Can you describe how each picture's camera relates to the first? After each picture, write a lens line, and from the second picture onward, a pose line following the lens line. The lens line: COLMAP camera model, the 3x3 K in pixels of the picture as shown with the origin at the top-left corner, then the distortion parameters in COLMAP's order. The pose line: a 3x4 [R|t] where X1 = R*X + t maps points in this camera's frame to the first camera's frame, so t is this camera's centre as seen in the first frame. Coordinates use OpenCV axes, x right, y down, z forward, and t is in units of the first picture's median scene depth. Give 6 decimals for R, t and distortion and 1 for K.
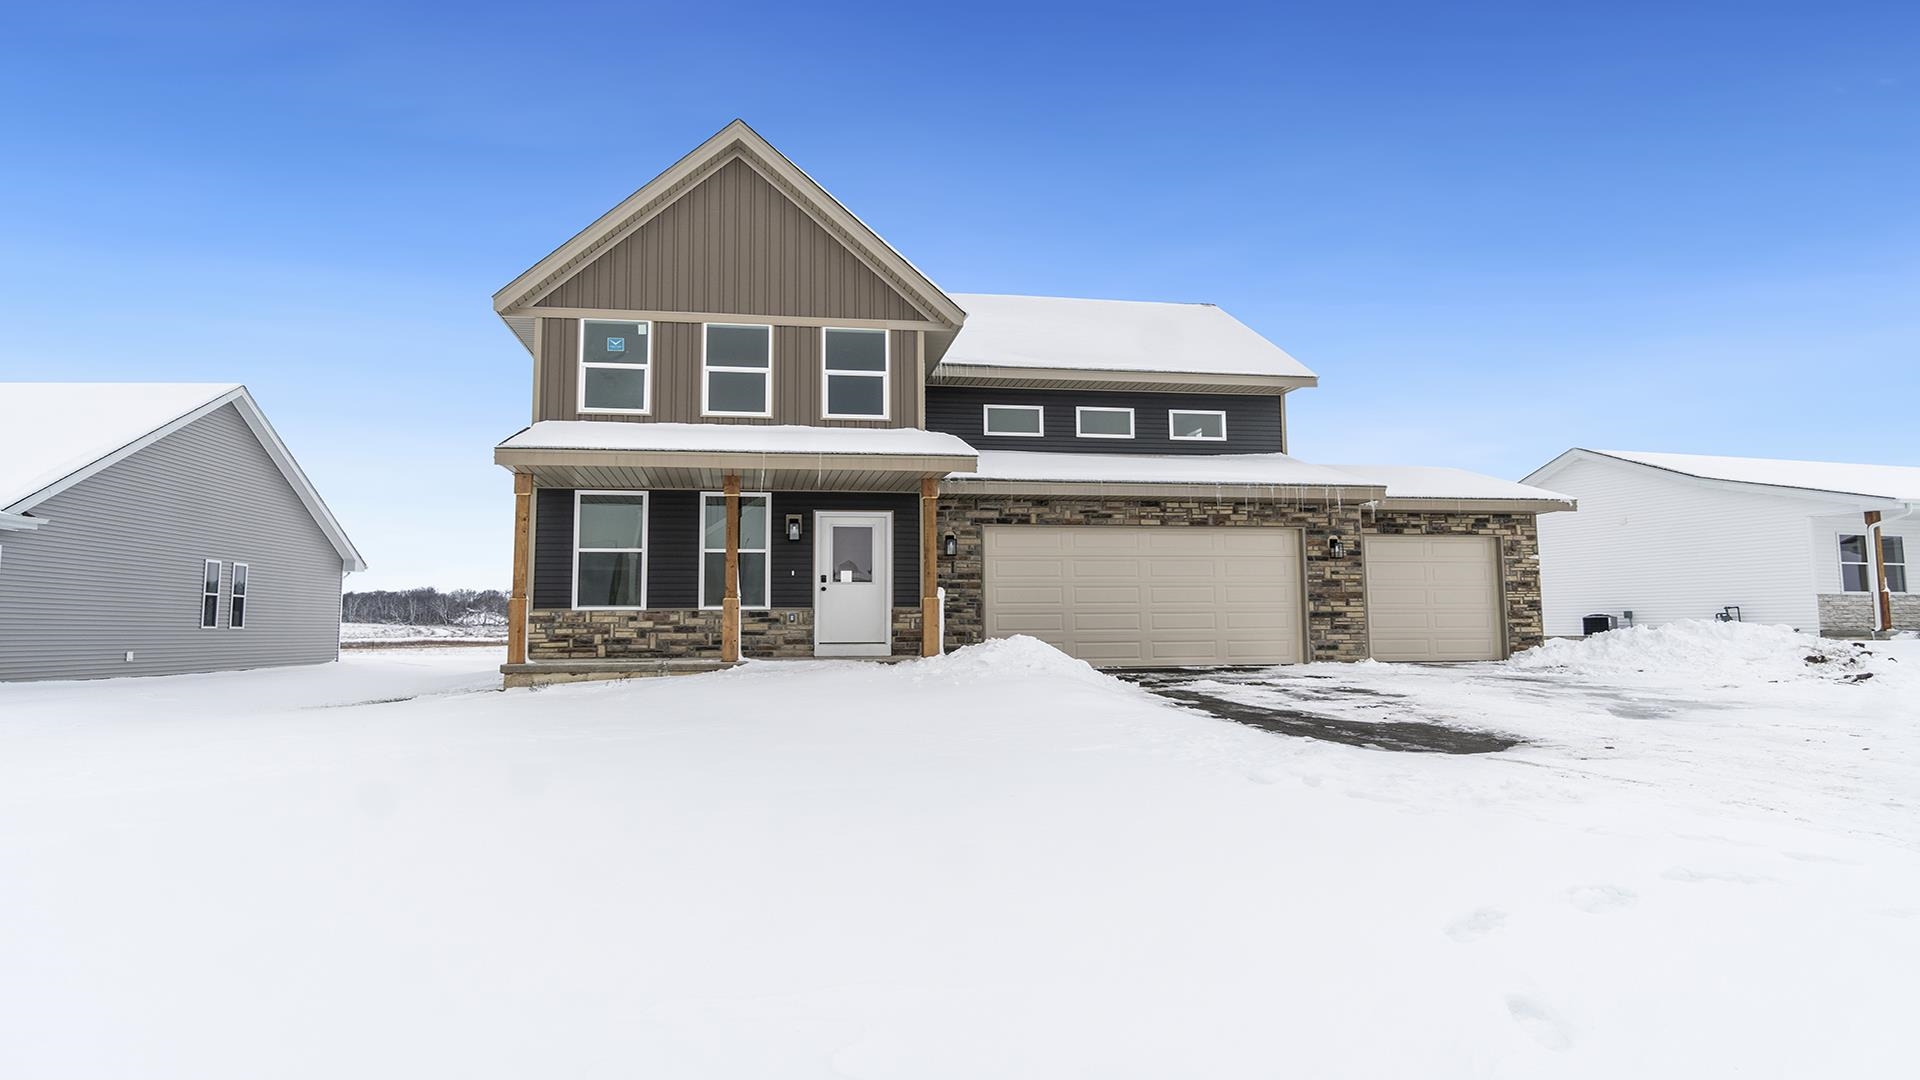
lens RADIAL K [[857.1, 0, 957.7], [0, 857.1, 547.9], [0, 0, 1]] dist [-0.001976, -0.000082]
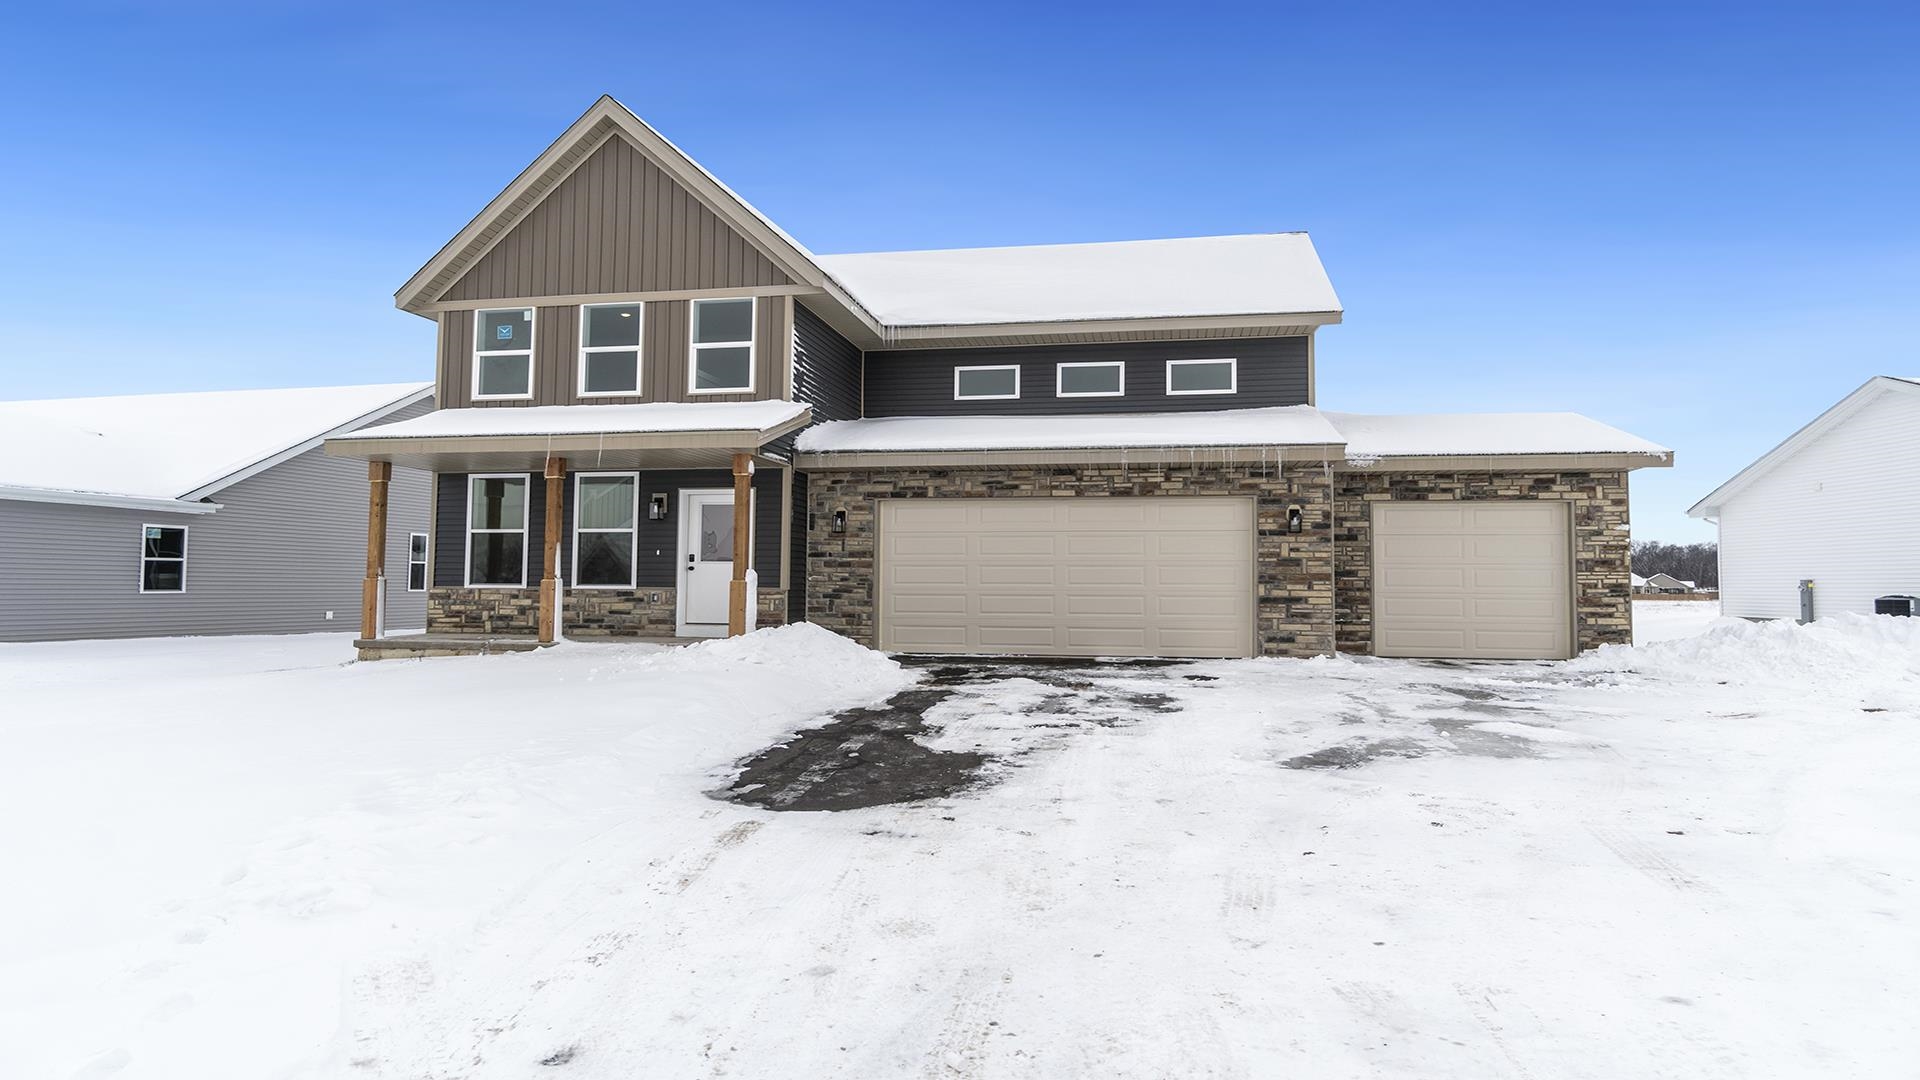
lens RADIAL K [[857.1, 0, 957.7], [0, 857.1, 547.9], [0, 0, 1]] dist [-0.001976, -0.000082]
pose [[0.964298, -0.000978, -0.264817, 0.361422], [0.011697, 0.999174, 0.038905, -0.009372], [0.264561, -0.040614, 0.963513, 0.121252]]
